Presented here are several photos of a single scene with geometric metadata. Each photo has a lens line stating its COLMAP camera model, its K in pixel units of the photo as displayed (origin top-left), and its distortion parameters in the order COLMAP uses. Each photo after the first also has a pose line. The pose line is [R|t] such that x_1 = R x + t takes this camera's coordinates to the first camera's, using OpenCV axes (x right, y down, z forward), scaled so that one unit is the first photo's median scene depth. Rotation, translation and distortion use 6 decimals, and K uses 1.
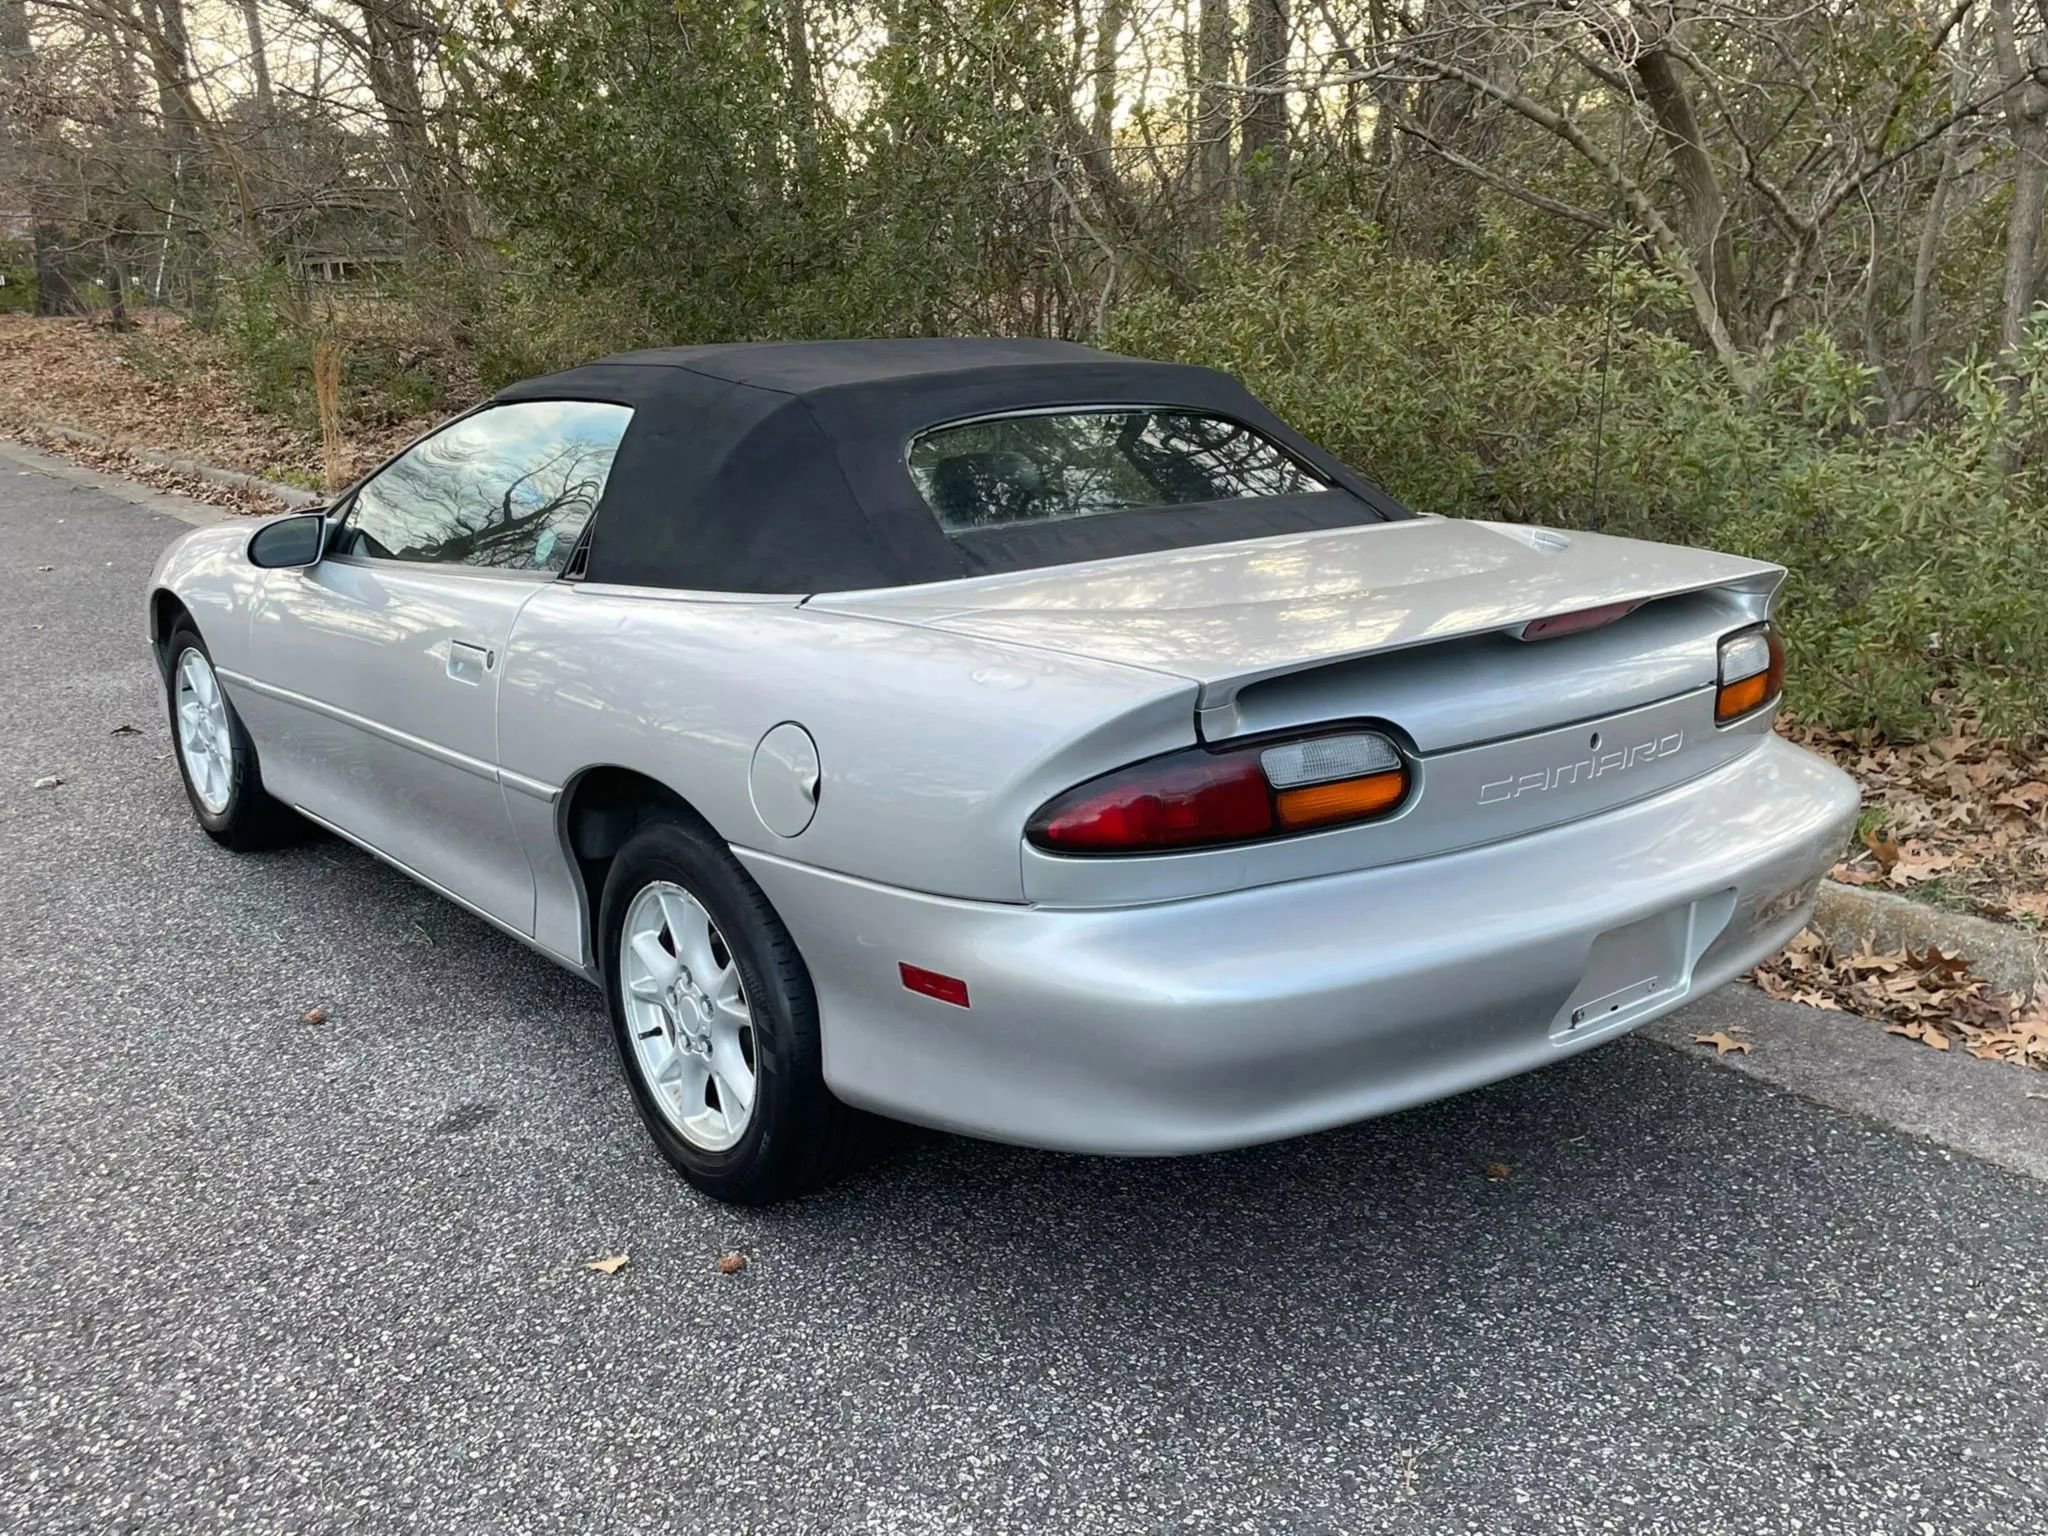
lens RADIAL K [[1591.4, 0, 1023.6], [0, 1591.4, 762.1], [0, 0, 1]] dist [0.067967, -0.016157]
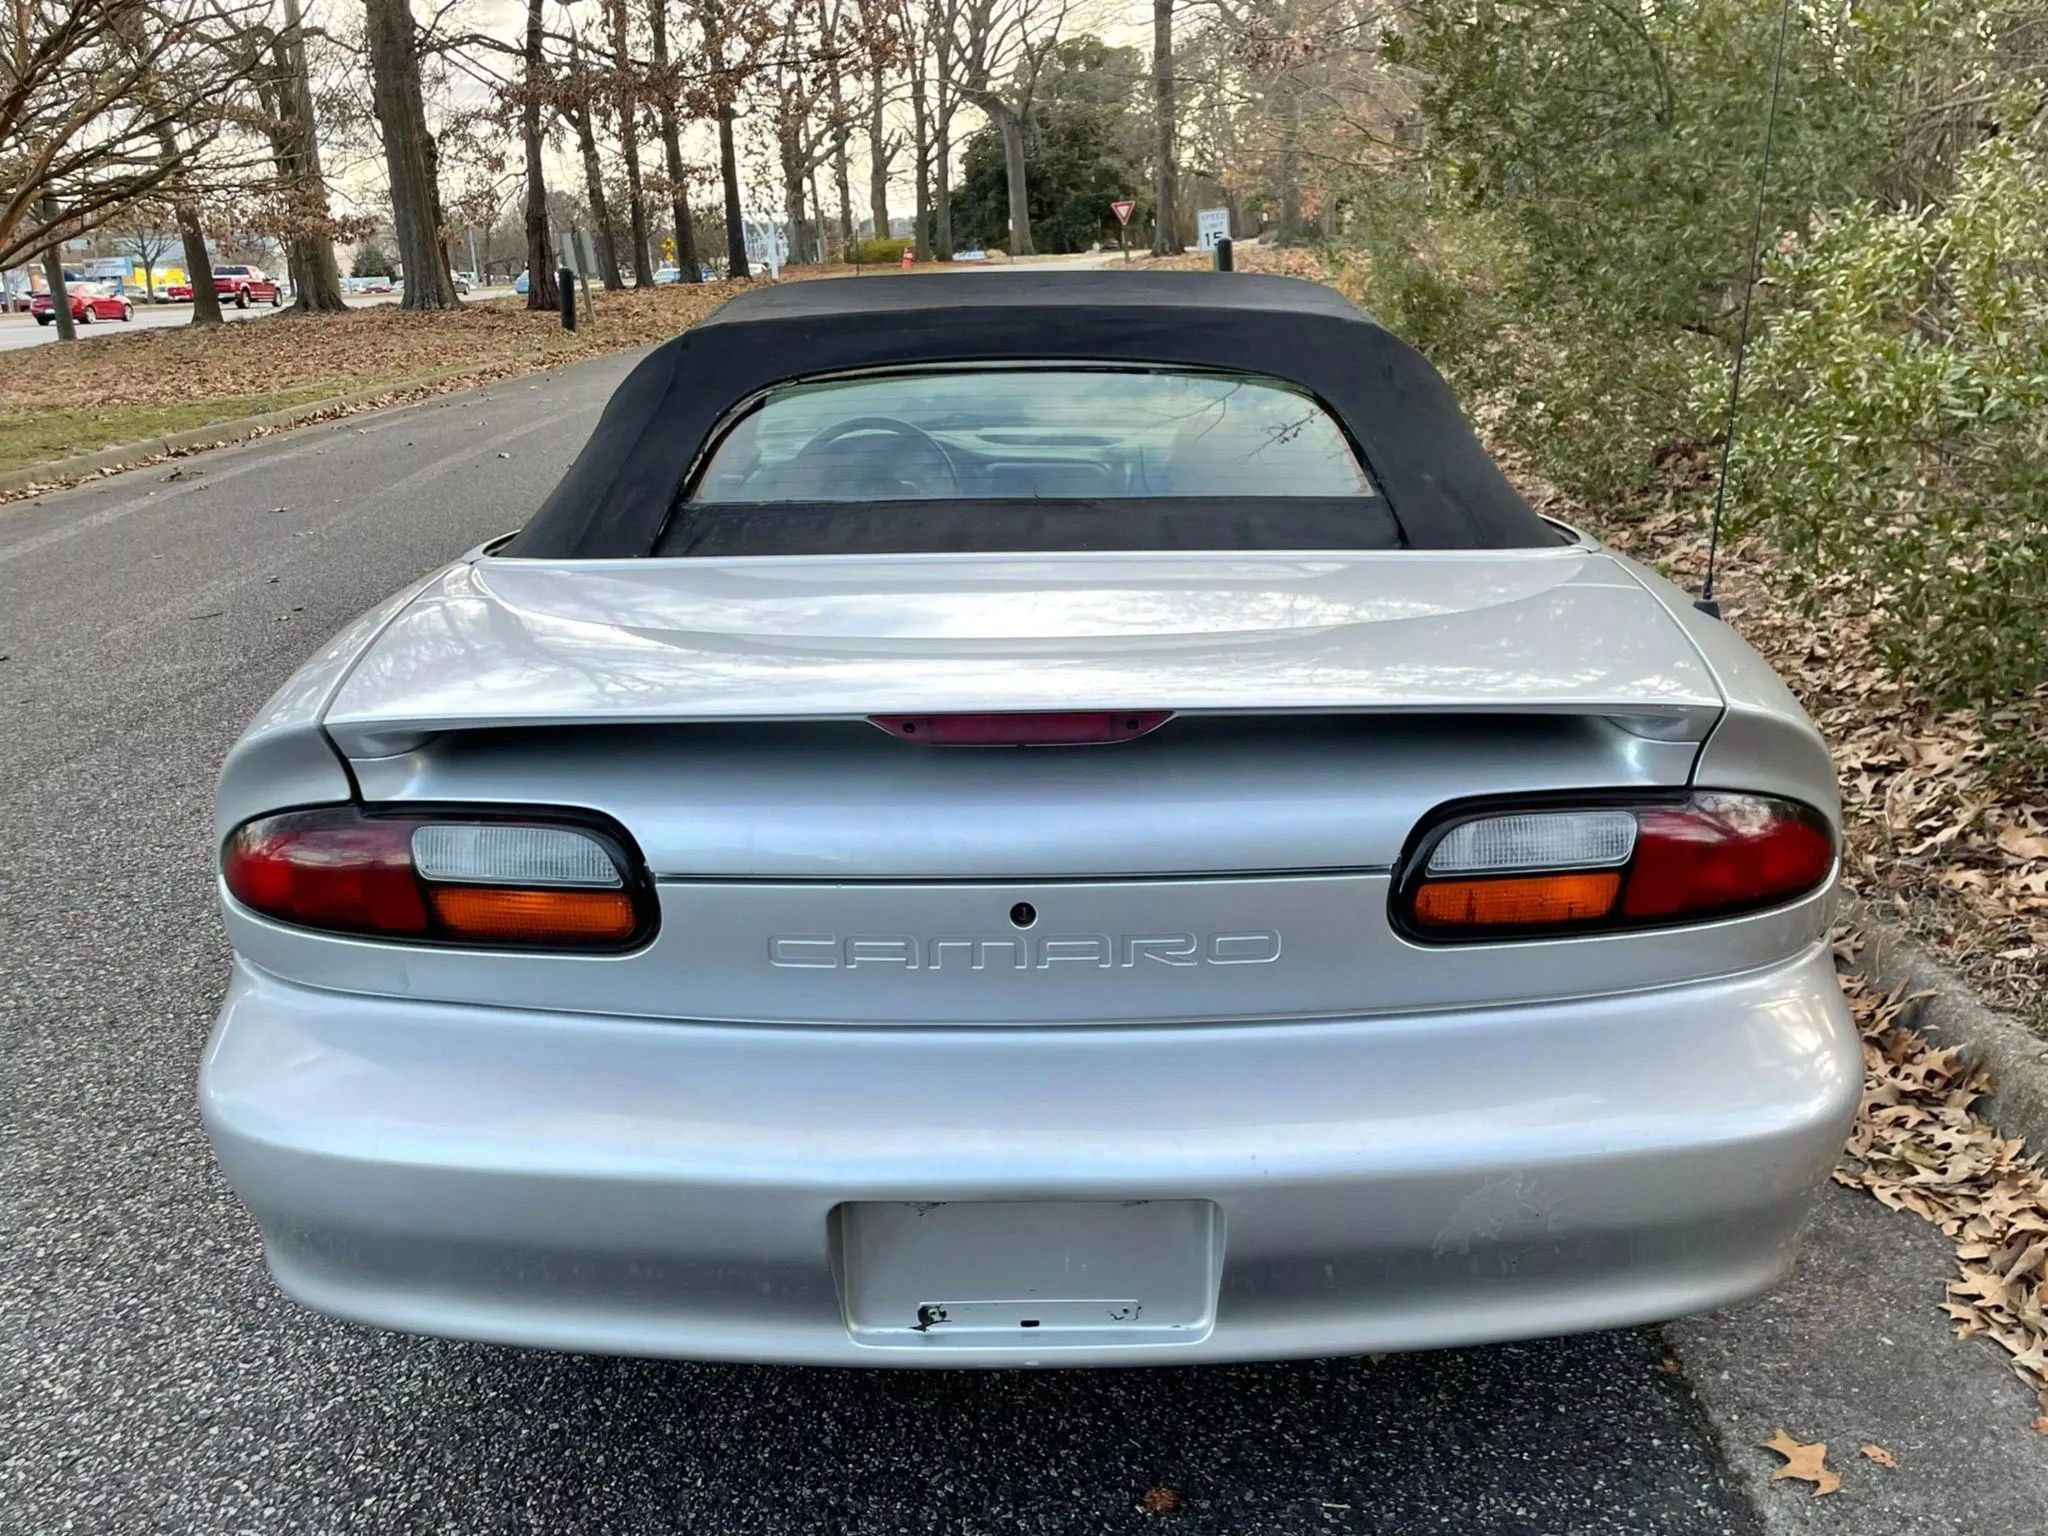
lens RADIAL K [[1695.1, 0, 1024.1], [0, 1695.1, 775.3], [0, 0, 1]] dist [0.014414, 0.012796]
pose [[0.819733, 0.179158, -0.544003, 0.694248], [-0.158122, 0.983694, 0.085696, -0.122715], [0.550486, 0.015771, 0.834696, 0.419165]]
